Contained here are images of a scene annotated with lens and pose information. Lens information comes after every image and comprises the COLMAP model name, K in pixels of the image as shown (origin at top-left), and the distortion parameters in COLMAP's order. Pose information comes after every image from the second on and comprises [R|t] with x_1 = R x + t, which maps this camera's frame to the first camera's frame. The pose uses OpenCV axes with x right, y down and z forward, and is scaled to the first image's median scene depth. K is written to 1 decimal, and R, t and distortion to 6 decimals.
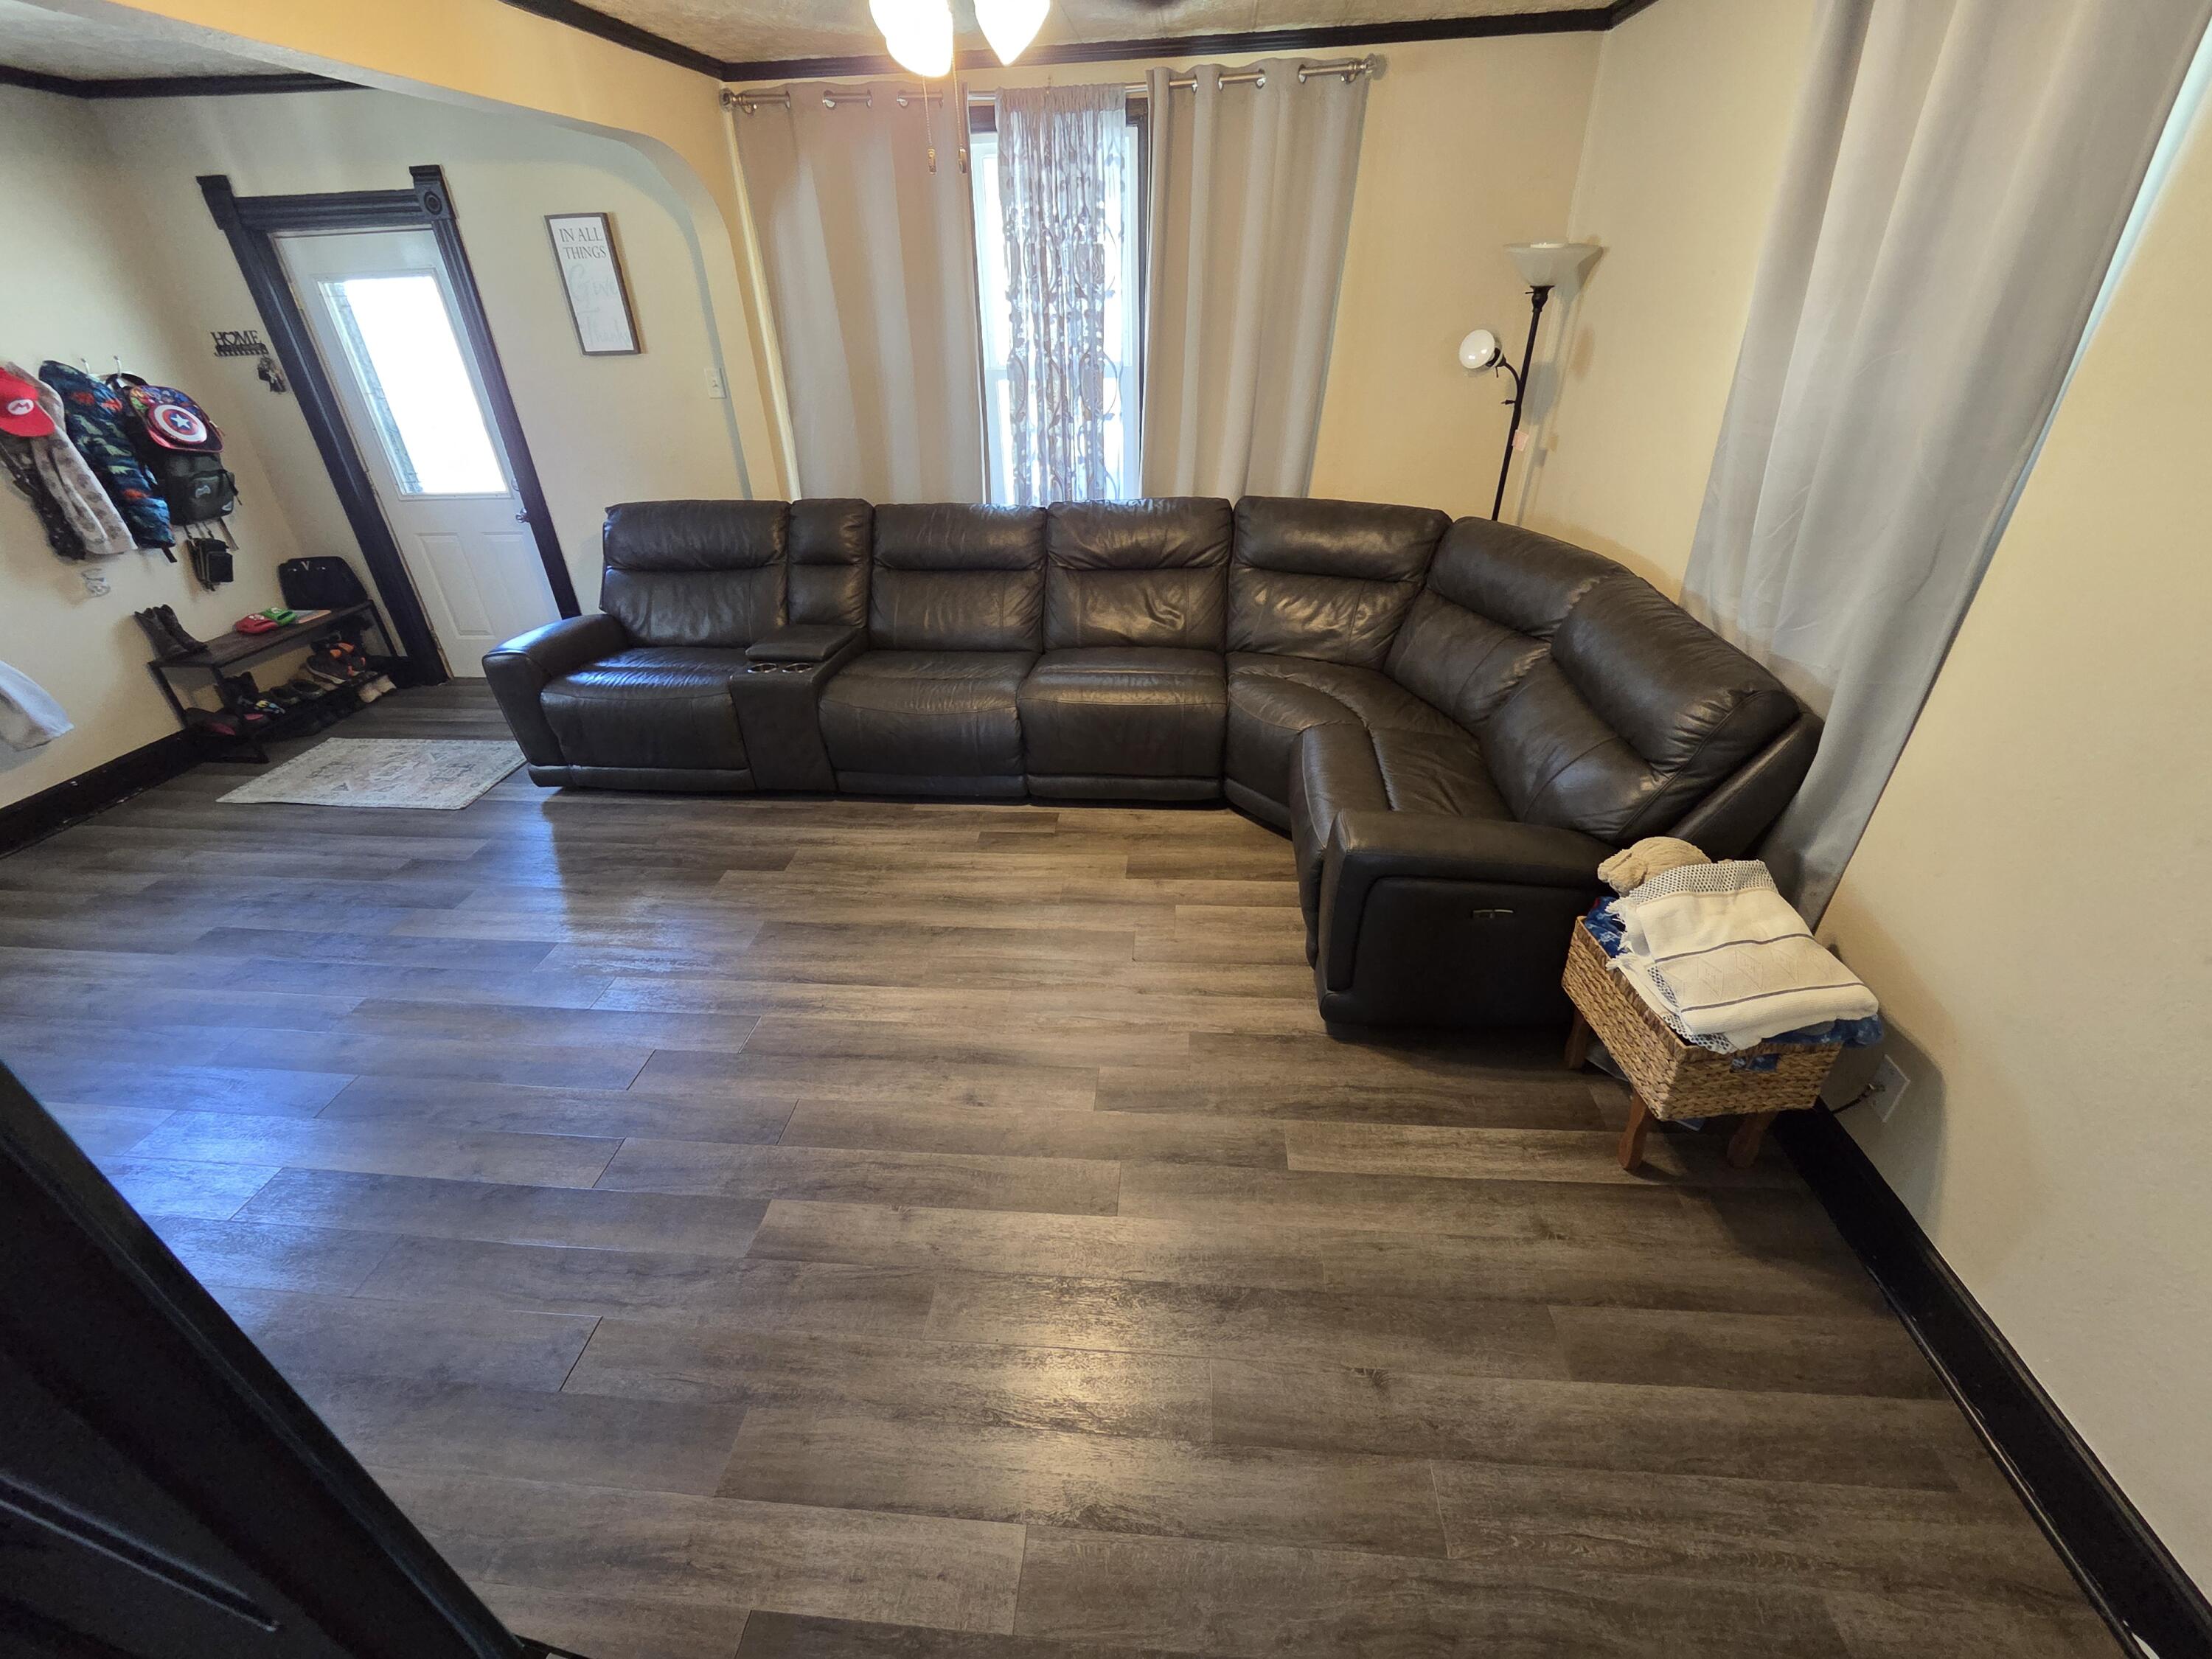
lens RADIAL K [[923.0, 0, 1105.9], [0, 923.0, 825.2], [0, 0, 1]] dist [0.003901, 0.000012]
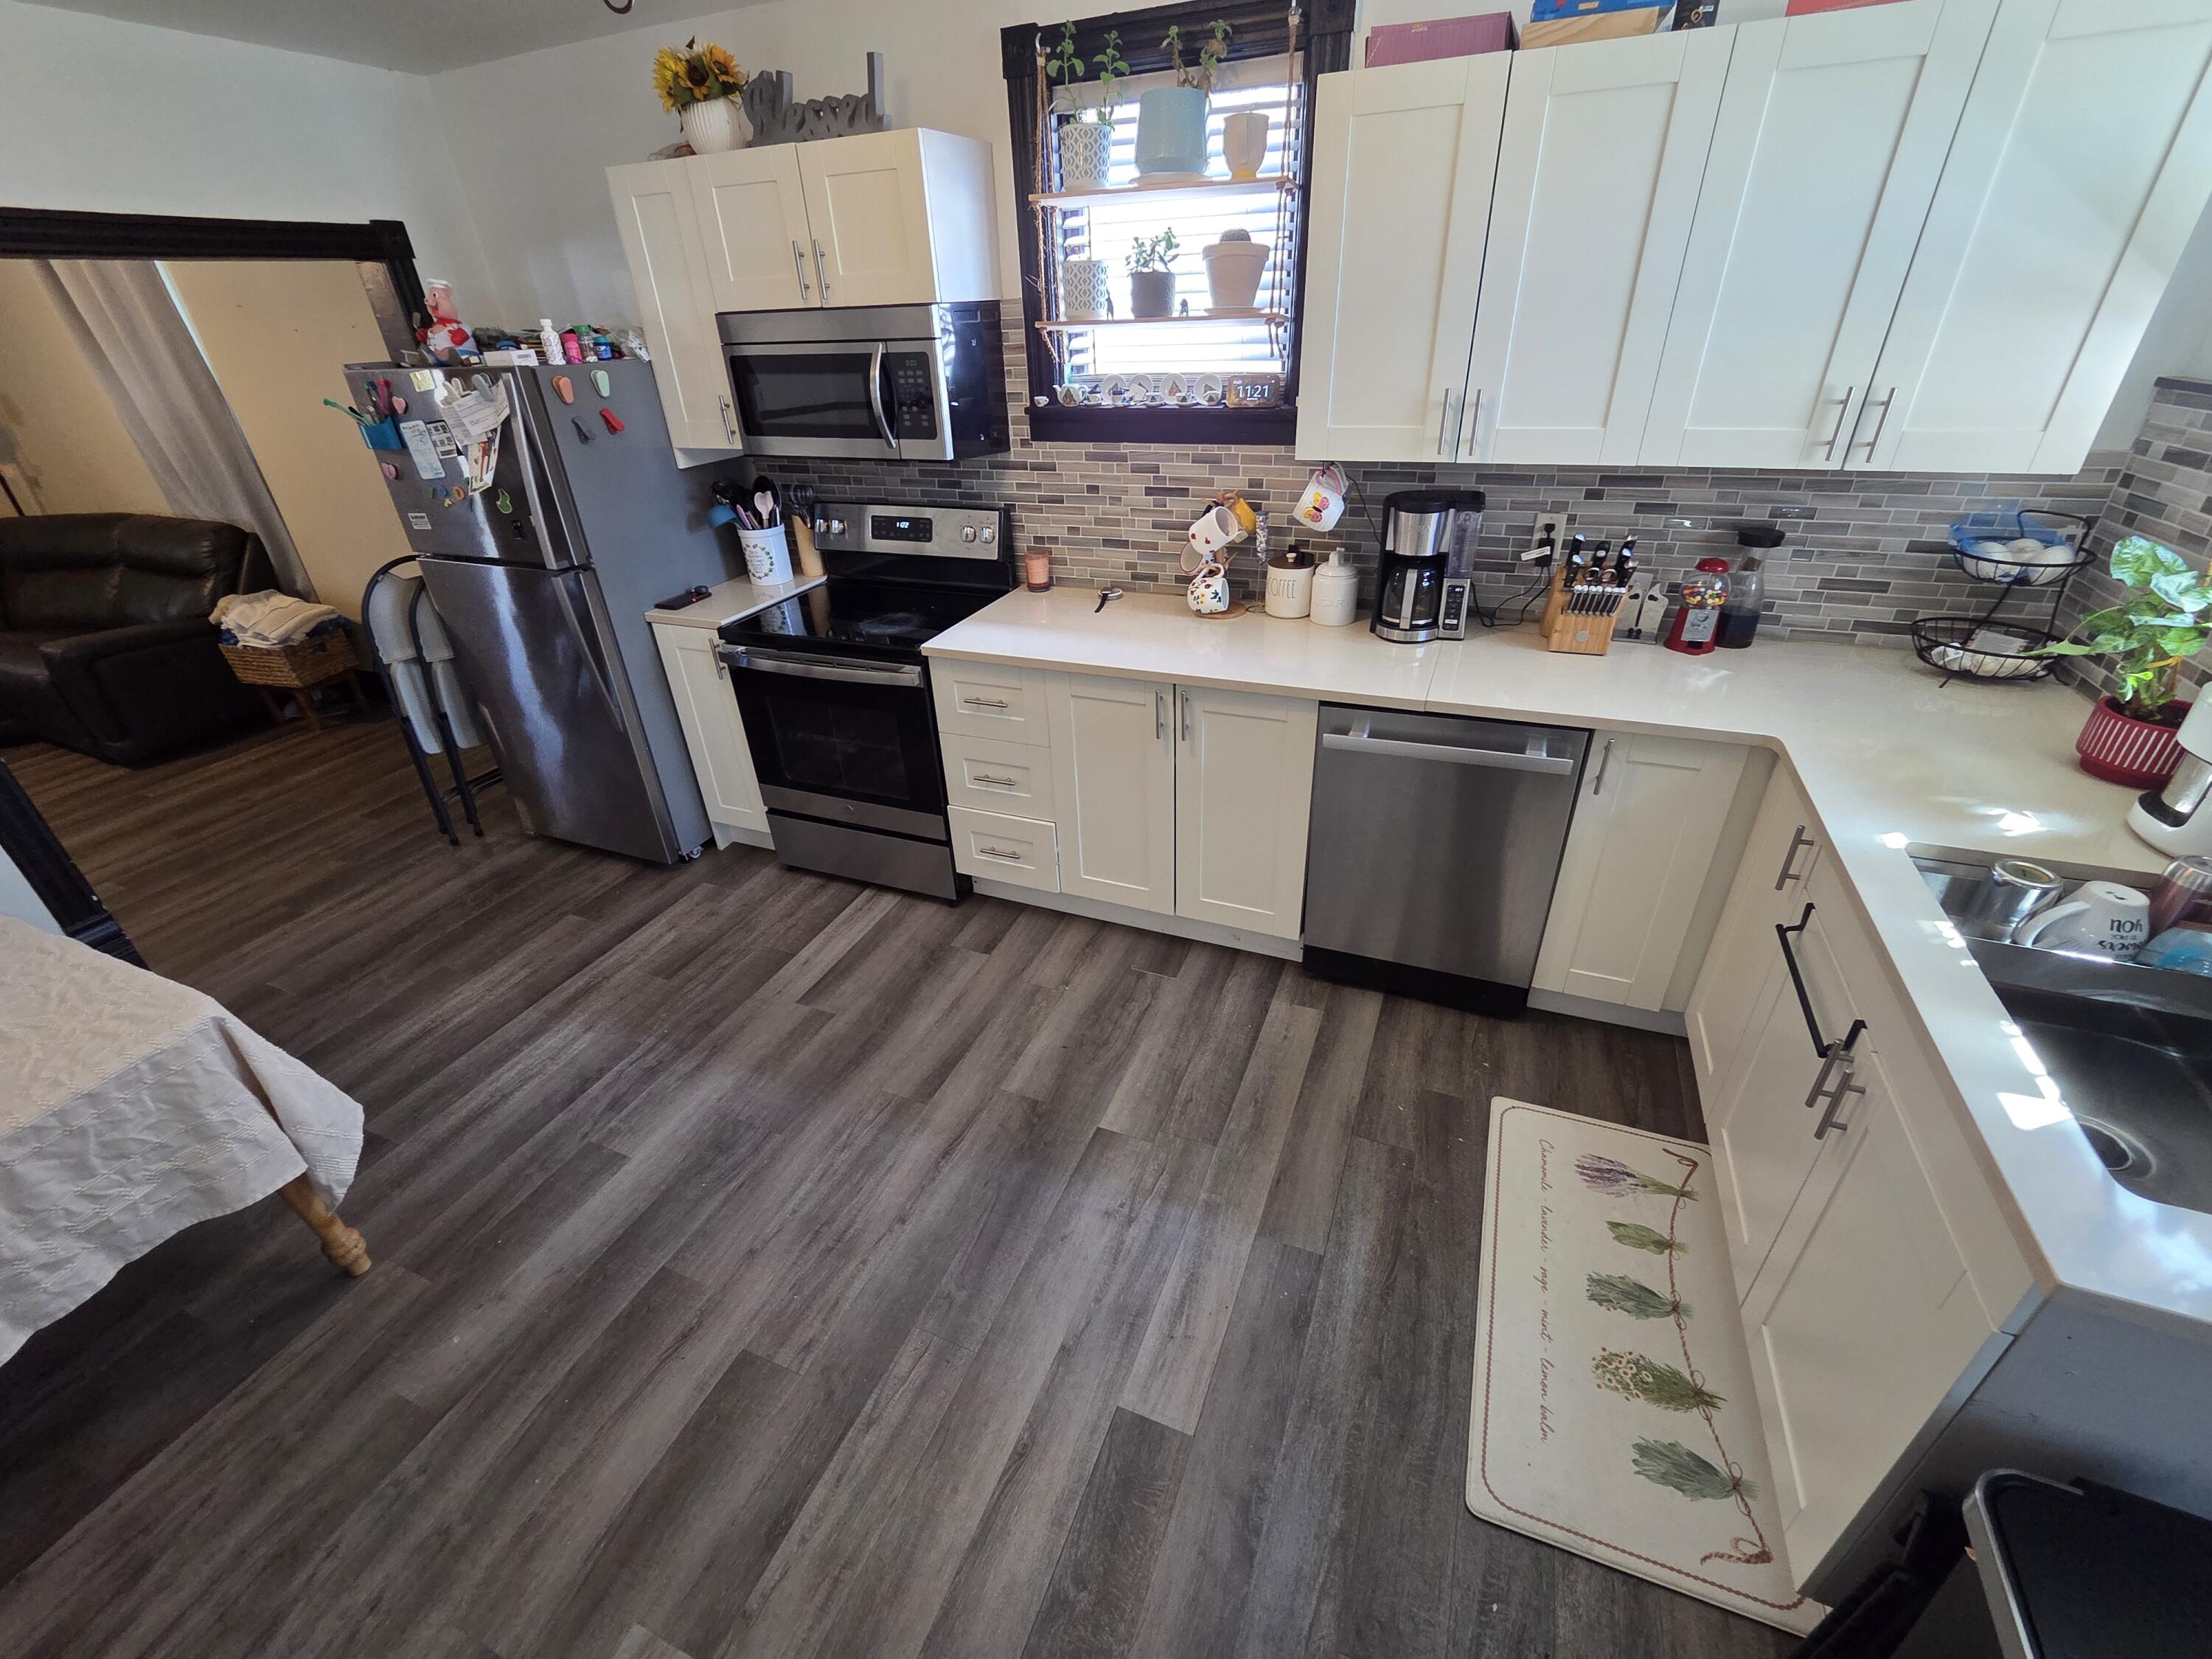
lens RADIAL K [[923.0, 0, 1103.7], [0, 923.0, 824.3], [0, 0, 1]] dist [0.003901, 0.000012]
pose [[0.307157, -0.458026, 0.834186, -0.870022], [0.514966, 0.817132, 0.259046, 0.968572], [-0.800291, 0.350010, 0.486855, -1.598894]]
